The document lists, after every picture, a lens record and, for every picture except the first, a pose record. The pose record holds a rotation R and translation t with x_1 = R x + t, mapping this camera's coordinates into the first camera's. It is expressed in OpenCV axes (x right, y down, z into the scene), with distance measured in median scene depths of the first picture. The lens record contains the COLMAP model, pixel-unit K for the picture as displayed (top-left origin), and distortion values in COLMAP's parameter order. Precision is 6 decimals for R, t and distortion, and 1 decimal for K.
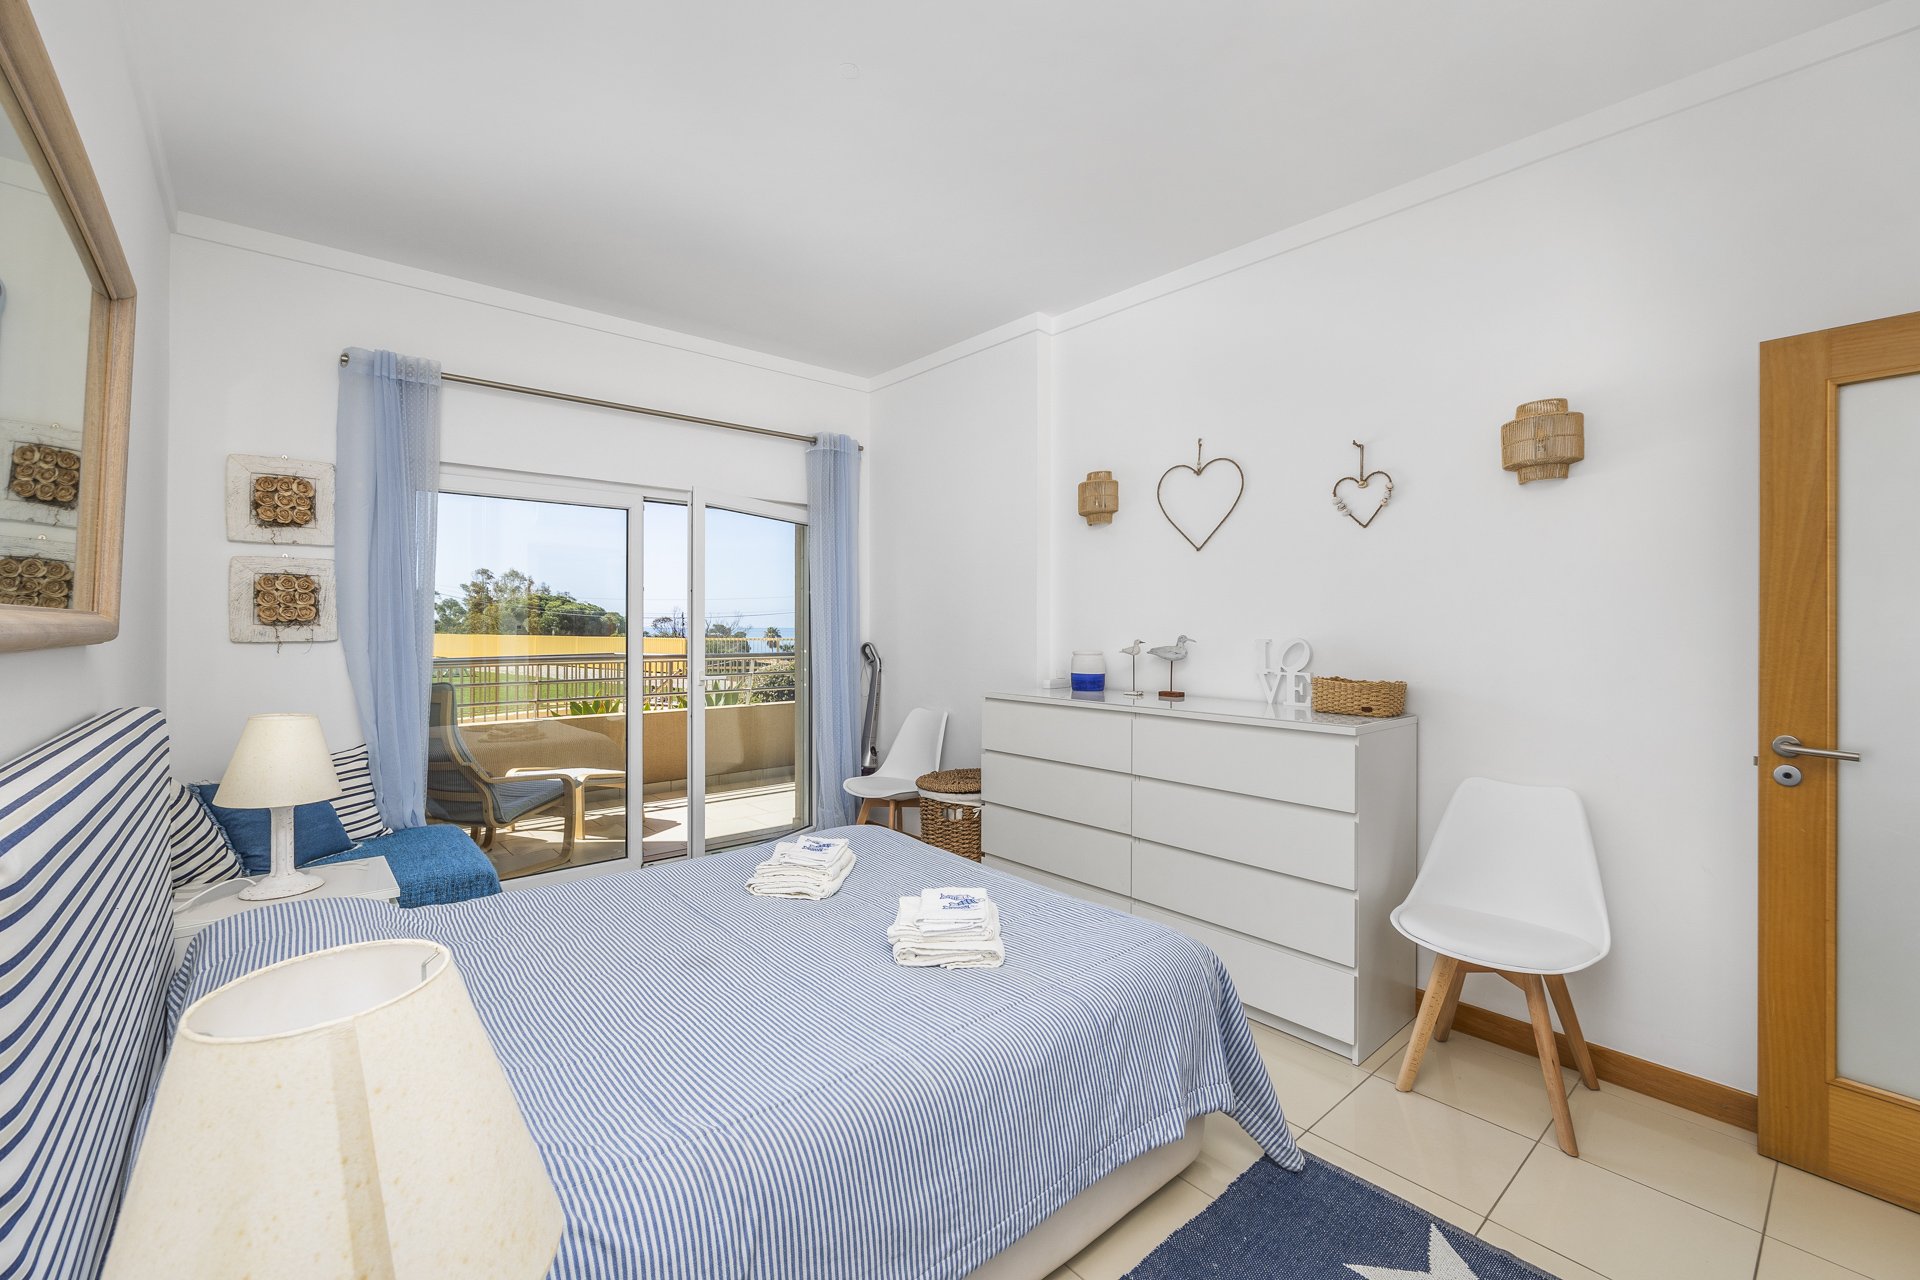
lens RADIAL K [[770.2, 0, 953.7], [0, 770.2, 626.0], [0, 0, 1]] dist [0.006497, 0.000126]
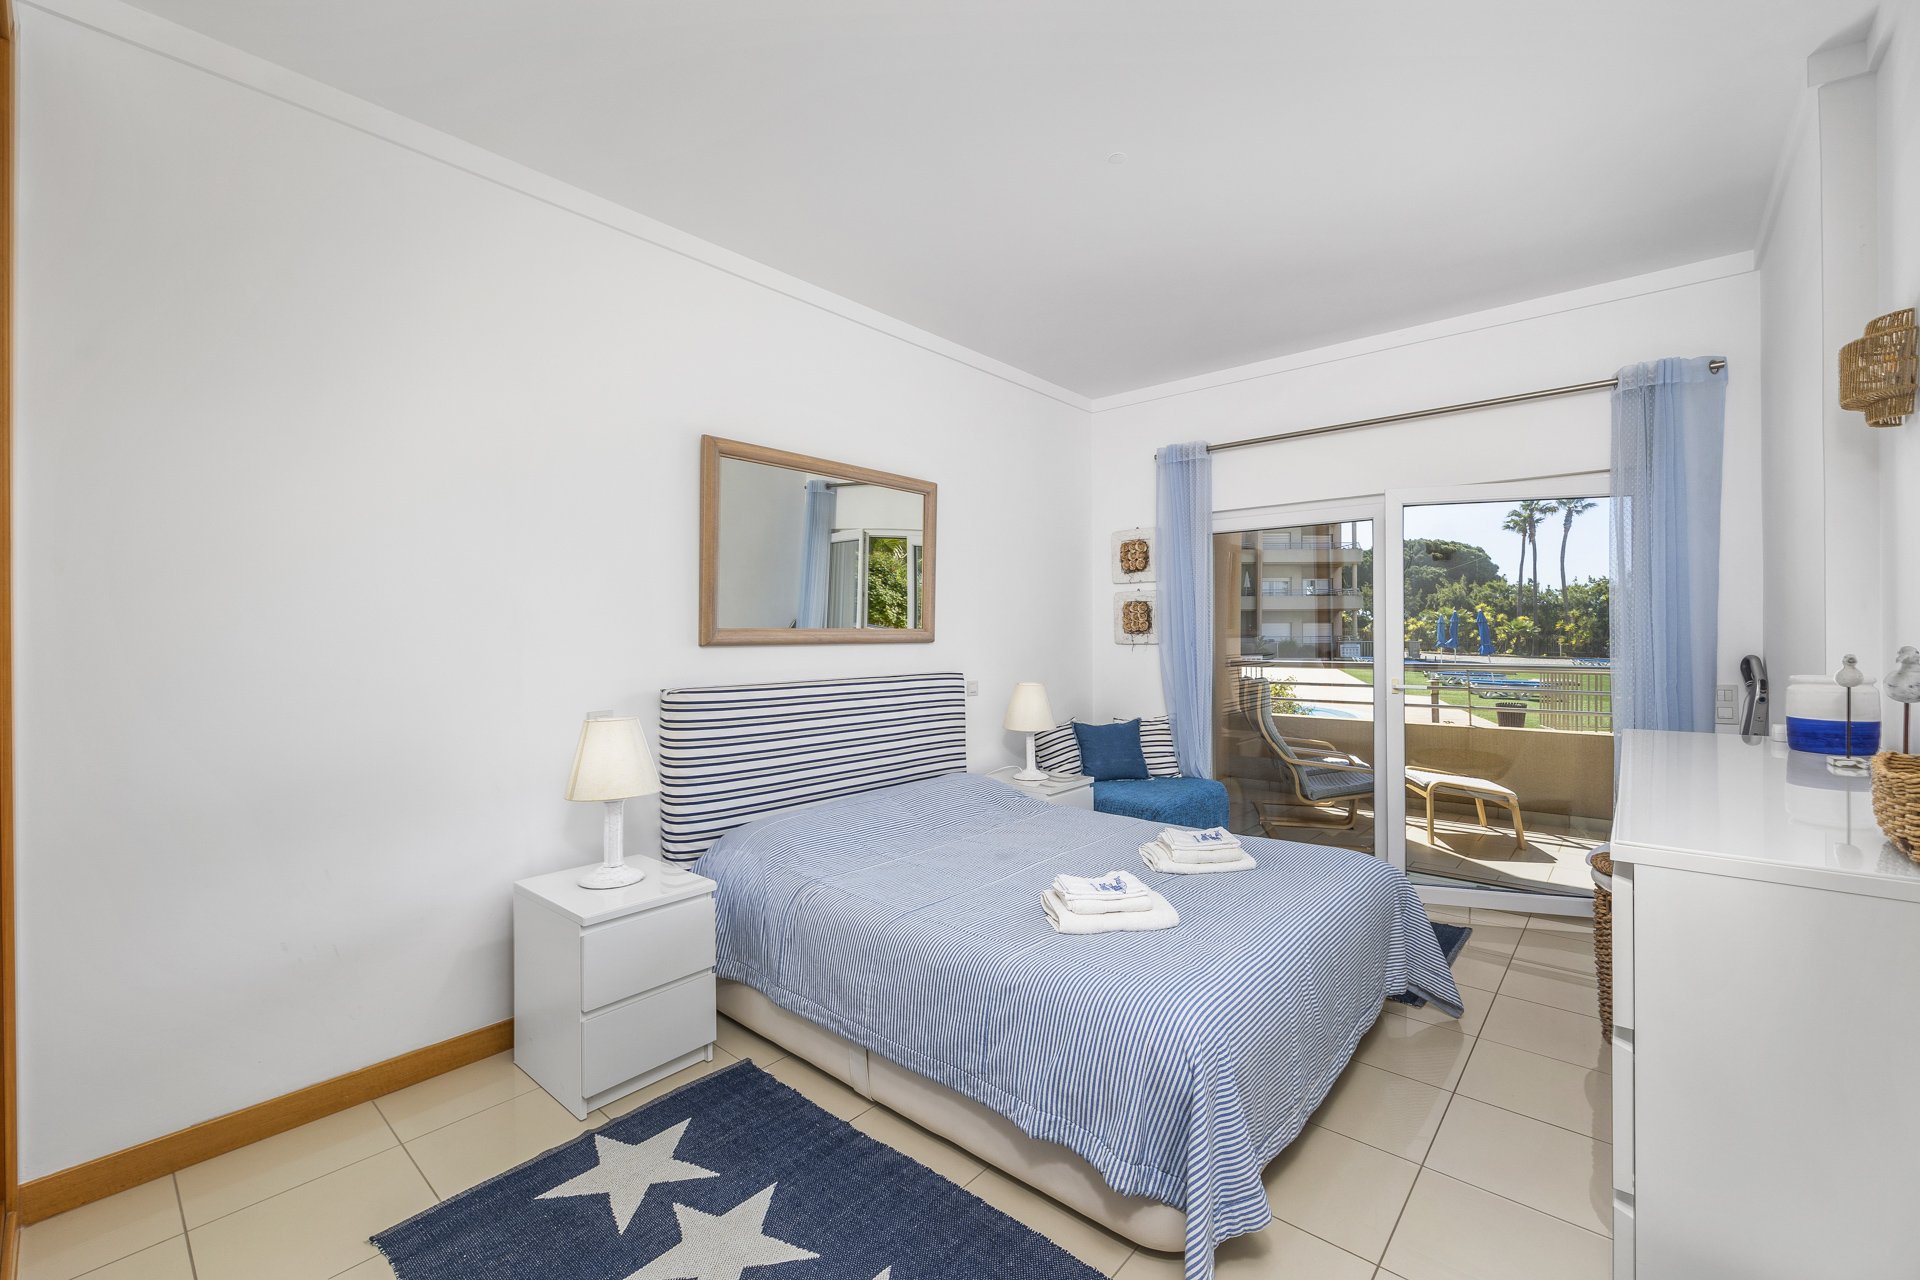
lens RADIAL K [[817.1, 0, 1007.1], [0, 817.1, 635.1], [0, 0, 1]] dist [-0.001898, -0.000156]
pose [[0.176110, -0.000836, -0.984370, 0.742429], [0.004278, 0.999991, -0.000083, 0.001496], [0.984361, -0.004196, 0.176112, 0.432720]]
